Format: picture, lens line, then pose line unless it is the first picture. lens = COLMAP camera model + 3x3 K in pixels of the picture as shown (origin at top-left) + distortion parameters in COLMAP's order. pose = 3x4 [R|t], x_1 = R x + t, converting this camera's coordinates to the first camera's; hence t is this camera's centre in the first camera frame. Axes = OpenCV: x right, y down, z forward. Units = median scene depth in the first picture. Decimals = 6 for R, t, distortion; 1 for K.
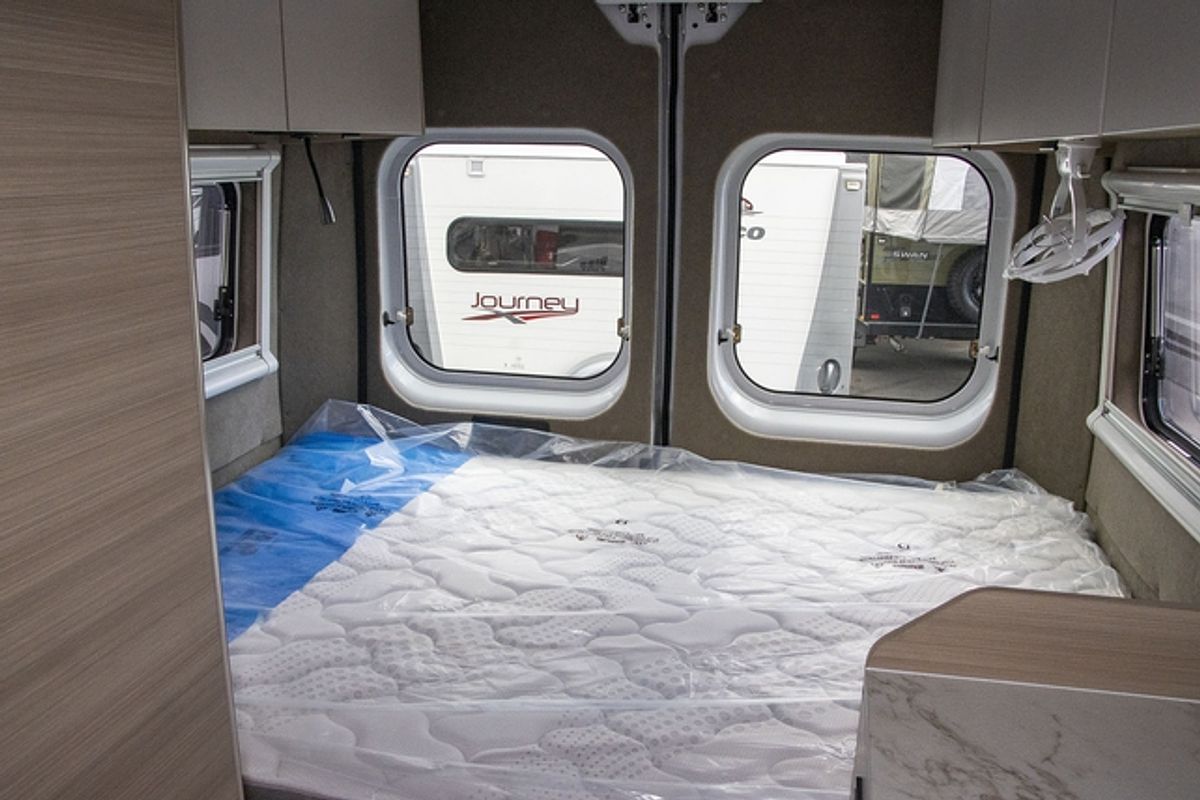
lens RADIAL K [[1005.1, 0, 597.2], [0, 1005.1, 420.0], [0, 0, 1]] dist [-0.171501, 0.138221]
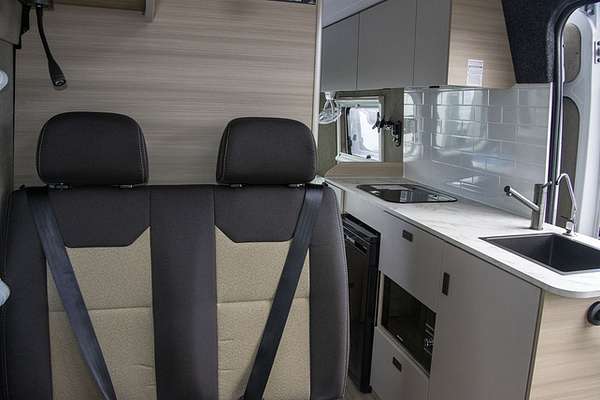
lens RADIAL K [[502.5, 0, 298.6], [0, 502.5, 210.0], [0, 0, 1]] dist [-0.171501, 0.138221]
pose [[0.874904, -0.086595, 0.476492, -0.563633], [0.108484, 0.993925, -0.018560, 0.204144], [-0.471990, 0.067930, 0.878983, -0.662759]]
